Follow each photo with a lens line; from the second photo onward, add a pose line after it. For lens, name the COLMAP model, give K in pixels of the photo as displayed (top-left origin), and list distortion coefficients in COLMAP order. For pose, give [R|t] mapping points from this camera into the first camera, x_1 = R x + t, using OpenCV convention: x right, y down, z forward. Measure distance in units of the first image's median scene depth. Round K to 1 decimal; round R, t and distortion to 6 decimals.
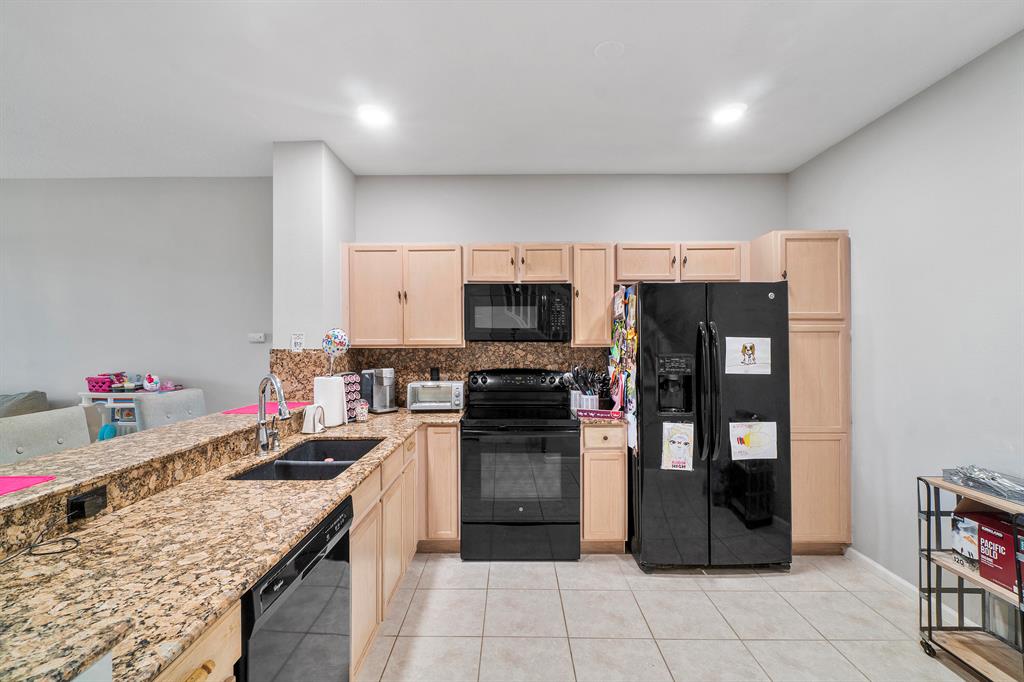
lens RADIAL K [[443.8, 0, 505.5], [0, 443.8, 340.0], [0, 0, 1]] dist [0.001576, 0.000541]
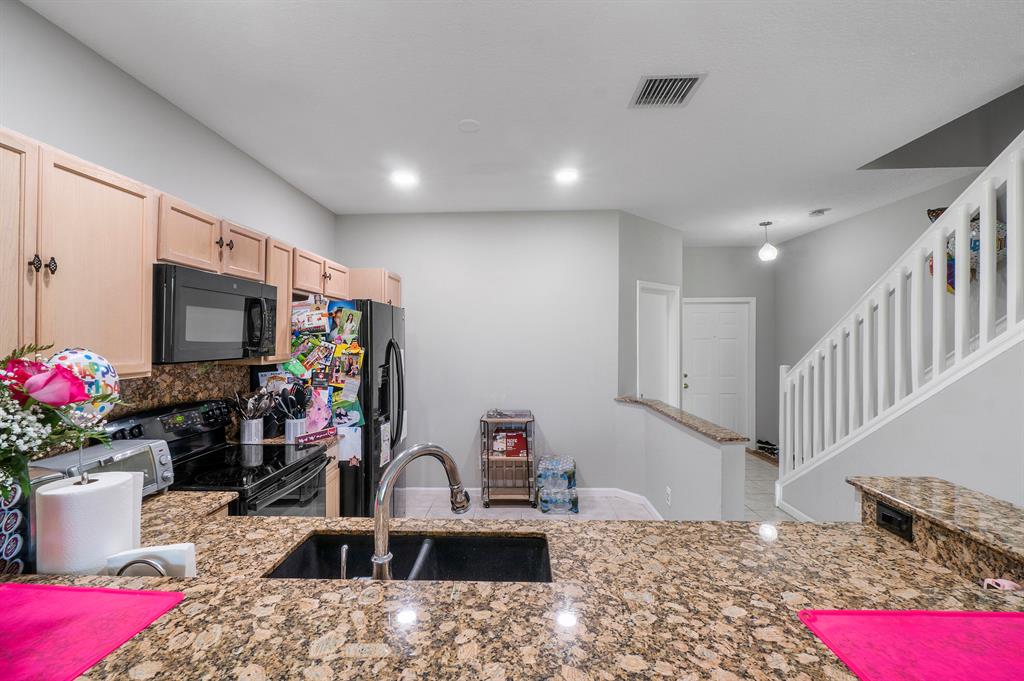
lens RADIAL K [[448.3, 0, 504.9], [0, 448.3, 331.4], [0, 0, 1]] dist [-0.001352, 0.000116]
pose [[0.016808, 0.017366, 0.999708, -0.715692], [0.004960, 0.999835, -0.017451, -0.030238], [-0.999846, 0.005252, 0.016719, 0.605596]]
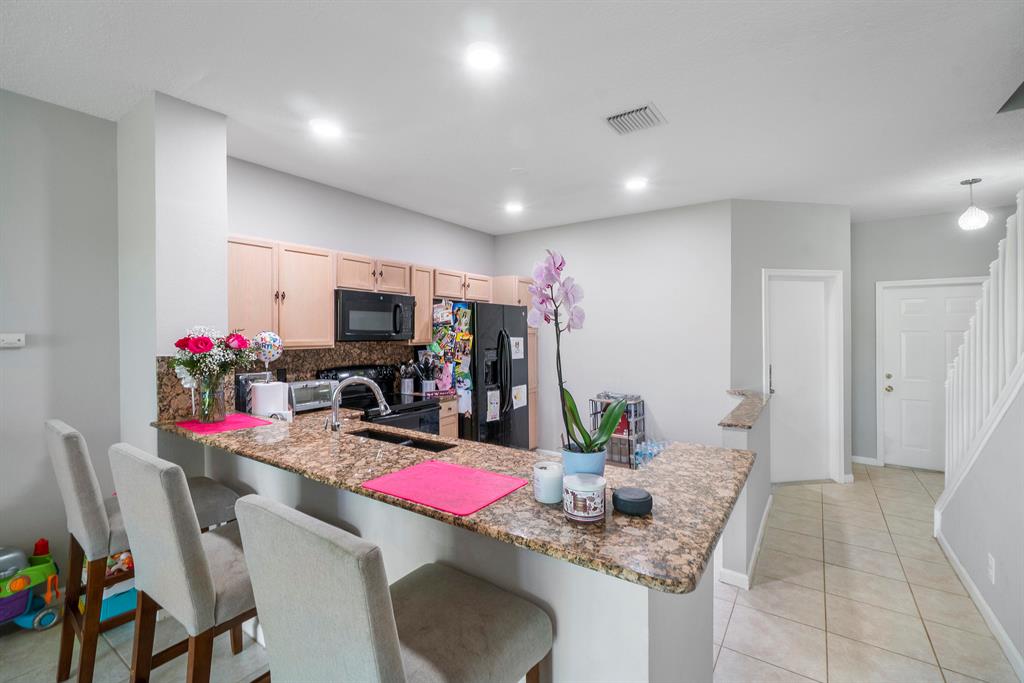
lens RADIAL K [[450.1, 0, 506.4], [0, 450.1, 330.2], [0, 0, 1]] dist [0.000800, -0.000229]
pose [[0.557457, 0.004896, 0.830192, -0.847695], [-0.000677, 0.999985, -0.005444, -0.021601], [-0.830206, 0.002473, 0.557452, 0.050956]]
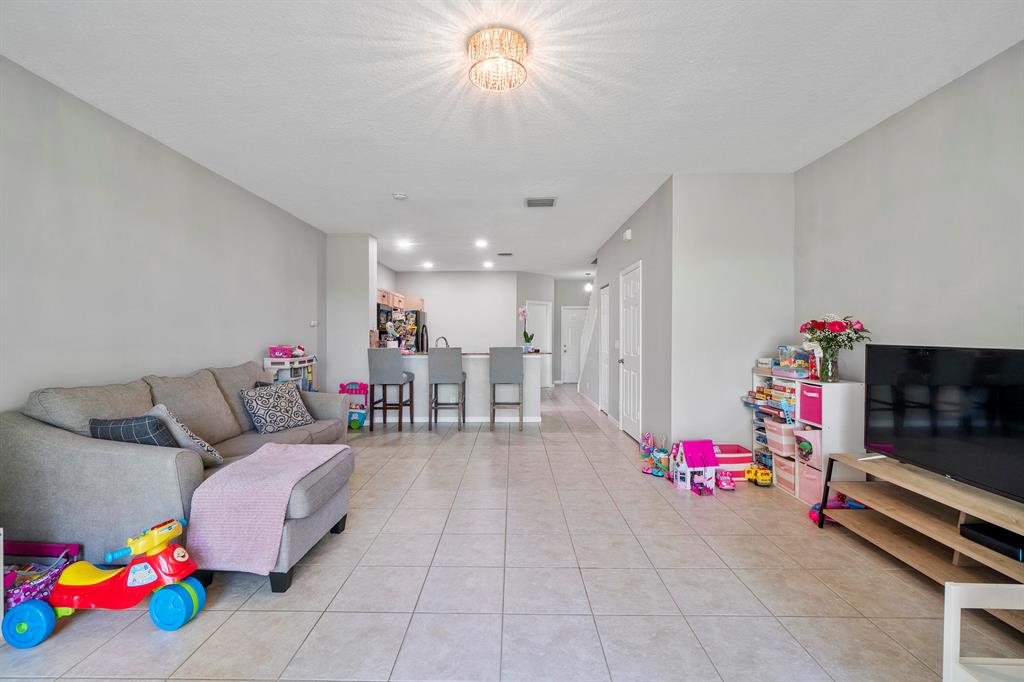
lens RADIAL K [[471.1, 0, 510.9], [0, 471.1, 335.8], [0, 0, 1]] dist [-0.002916, -0.000286]
pose [[-0.014384, -0.001863, 0.999895, -2.885258], [0.001902, 0.999996, 0.001891, 0.044433], [-0.999895, 0.001929, -0.014380, 0.350502]]
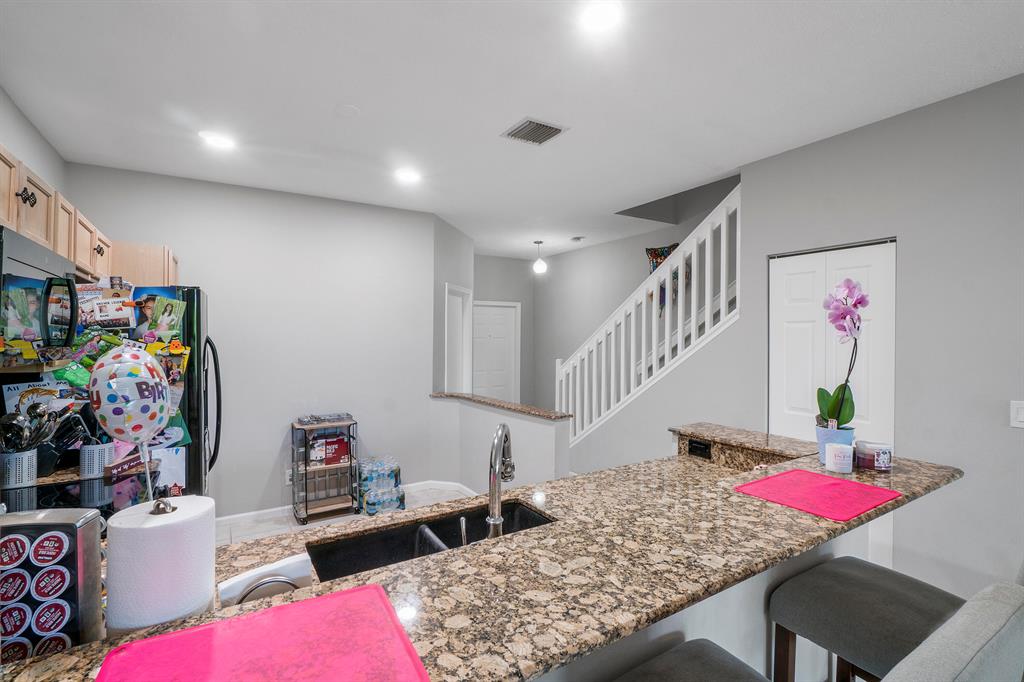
lens RADIAL K [[471.1, 0, 510.9], [0, 471.1, 335.8], [0, 0, 1]] dist [-0.002916, -0.000286]
pose [[-0.546065, 0.004151, 0.837733, -0.736389], [0.001475, 0.999991, -0.003993, -0.028771], [-0.837742, -0.000945, -0.546066, 0.914427]]
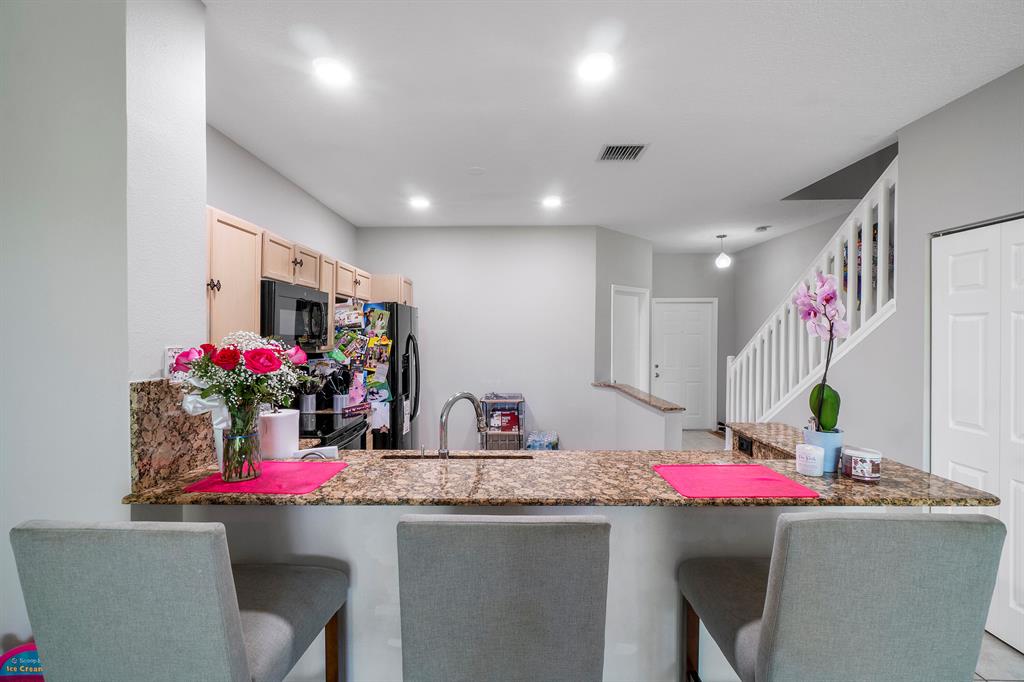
lens RADIAL K [[450.1, 0, 506.4], [0, 450.1, 329.7], [0, 0, 1]] dist [0.000800, -0.000229]
pose [[-0.008672, 0.009206, 0.999920, -1.001861], [0.001955, 0.999956, -0.009190, -0.029913], [-0.999960, 0.001875, -0.008690, 0.621798]]
